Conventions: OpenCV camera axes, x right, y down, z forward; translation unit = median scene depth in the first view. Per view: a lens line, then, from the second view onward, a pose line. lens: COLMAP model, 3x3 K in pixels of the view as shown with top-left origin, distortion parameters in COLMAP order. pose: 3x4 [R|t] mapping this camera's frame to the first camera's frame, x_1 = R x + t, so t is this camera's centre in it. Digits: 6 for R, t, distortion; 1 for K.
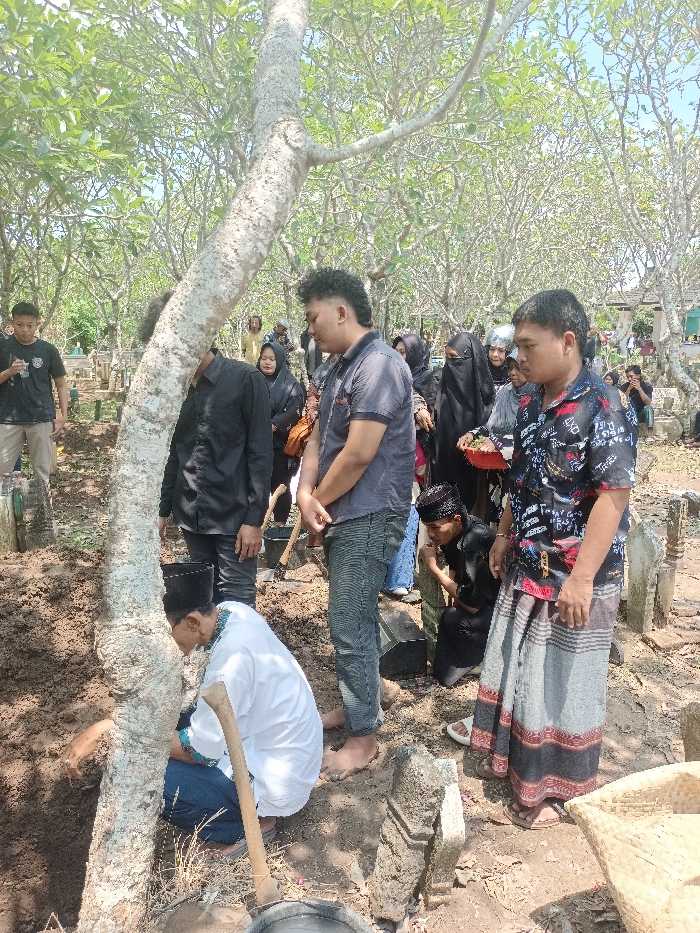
lens RADIAL K [[688.8, 0, 365.1], [0, 688.8, 461.3], [0, 0, 1]] dist [0.019744, -0.018624]
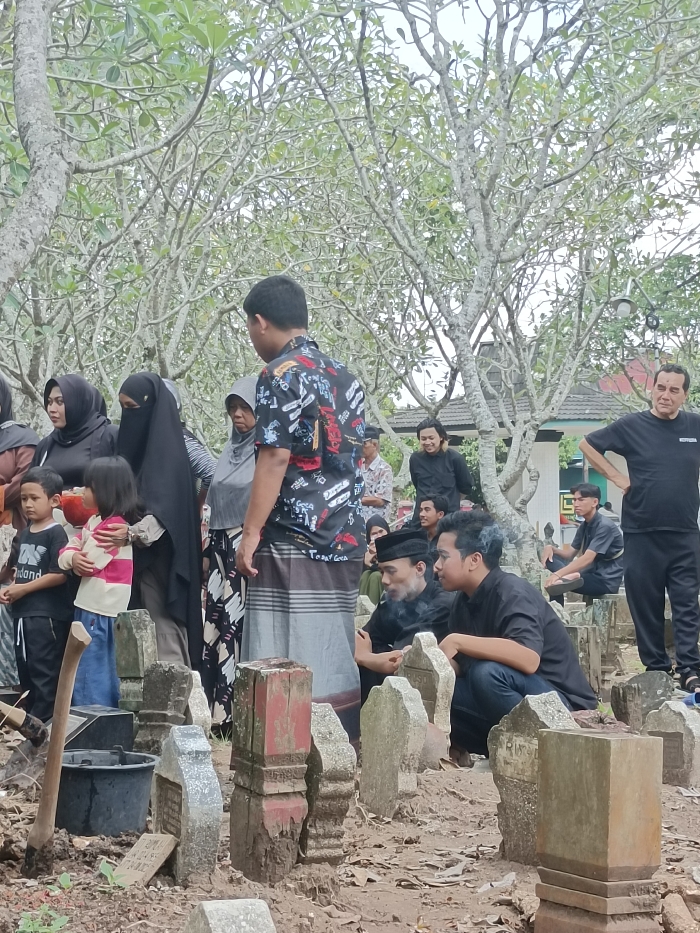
lens RADIAL K [[2042.9, 0, 350.8], [0, 2042.9, 467.7], [0, 0, 1]] dist [0.090519, 0.000000]
pose [[0.955932, -0.010517, 0.293399, -0.613619], [0.073124, 0.976393, -0.203247, 0.814978], [-0.284335, 0.215745, 0.934135, -2.286652]]
